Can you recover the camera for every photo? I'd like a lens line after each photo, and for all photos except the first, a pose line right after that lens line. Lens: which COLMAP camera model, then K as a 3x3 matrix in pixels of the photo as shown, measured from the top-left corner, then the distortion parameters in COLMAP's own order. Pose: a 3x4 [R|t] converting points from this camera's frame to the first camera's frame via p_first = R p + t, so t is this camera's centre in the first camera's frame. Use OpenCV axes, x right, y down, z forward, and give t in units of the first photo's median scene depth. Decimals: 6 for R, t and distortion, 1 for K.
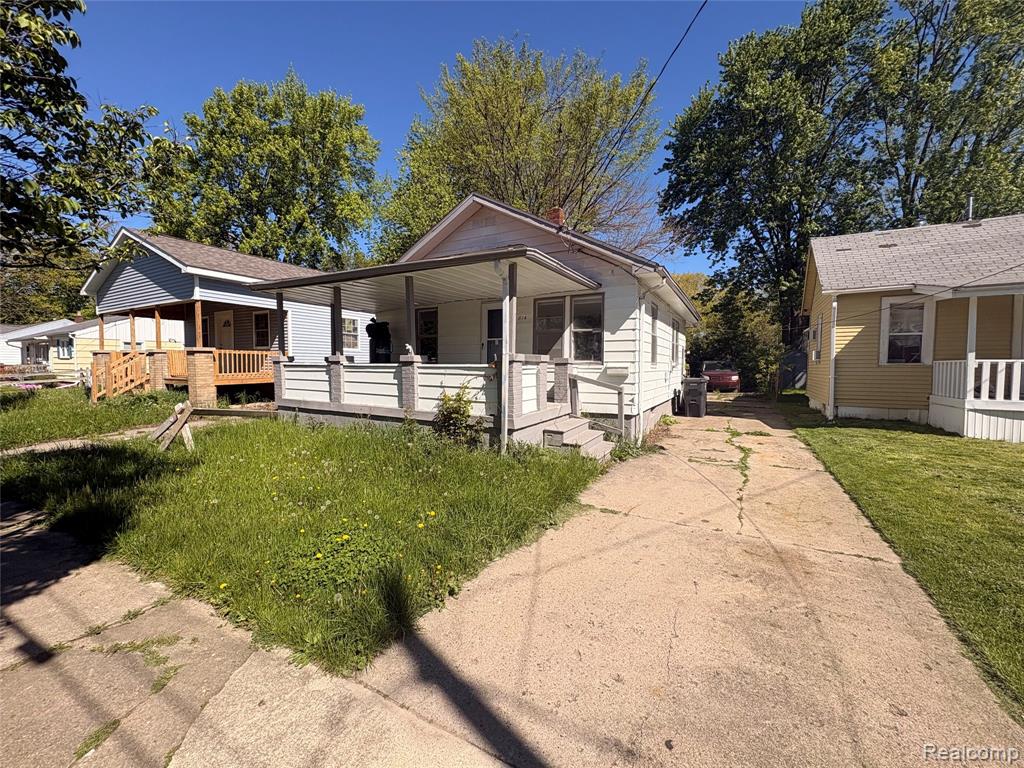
lens RADIAL K [[409.4, 0, 509.7], [0, 409.4, 385.0], [0, 0, 1]] dist [0.001102, -0.000132]
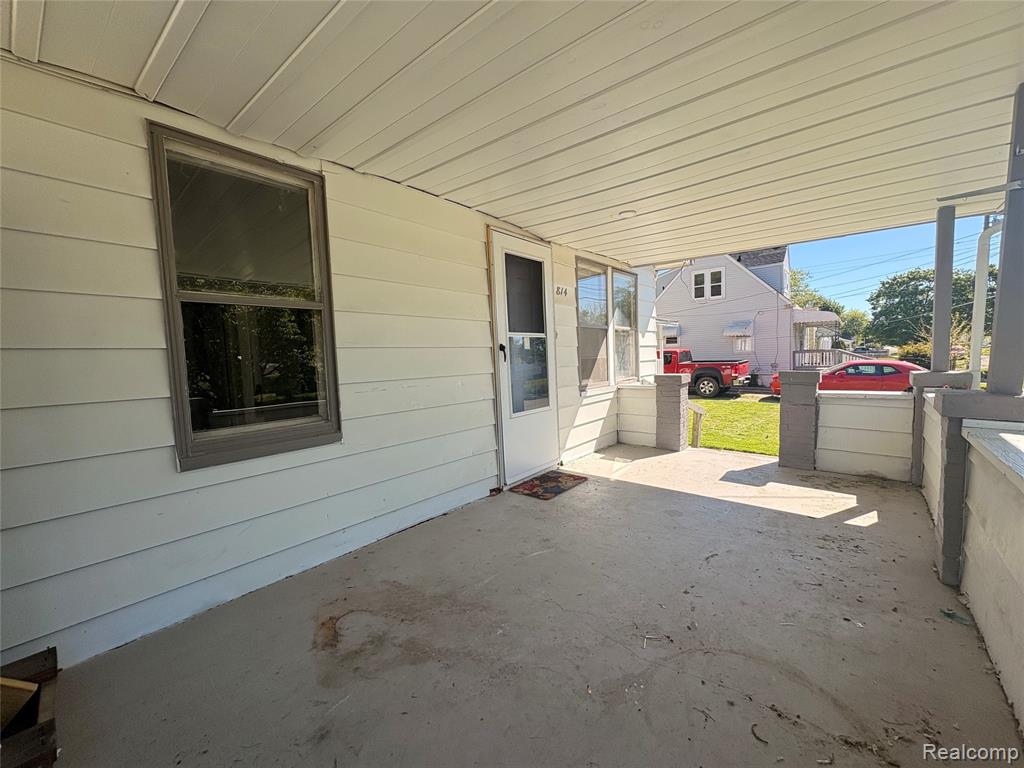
lens RADIAL K [[409.4, 0, 514.8], [0, 409.4, 385.8], [0, 0, 1]] dist [0.001102, -0.000132]
pose [[0.175686, -0.078760, 0.981291, -0.469016], [0.073627, 0.995054, 0.066683, -0.101274], [-0.981689, 0.060534, 0.180616, 1.056635]]
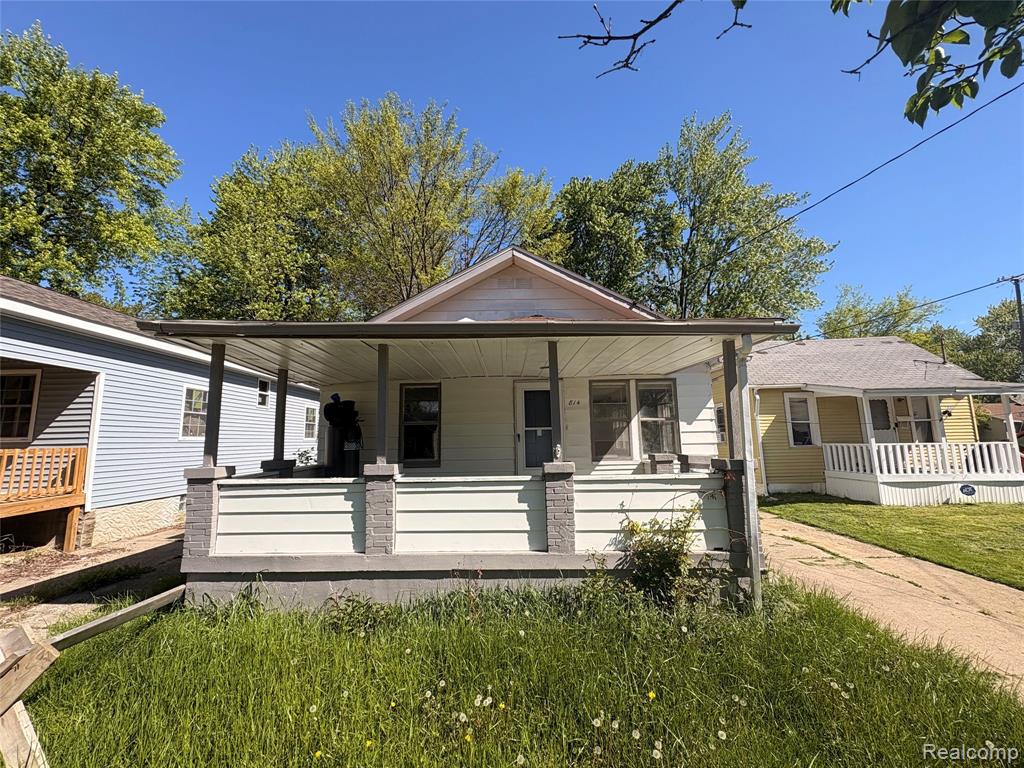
lens RADIAL K [[409.4, 0, 509.4], [0, 409.4, 383.3], [0, 0, 1]] dist [0.001102, -0.000132]
pose [[0.870641, 0.047331, 0.489637, -0.517346], [0.045110, 0.983485, -0.175281, -0.070993], [-0.489847, 0.174694, 0.854127, 0.396419]]
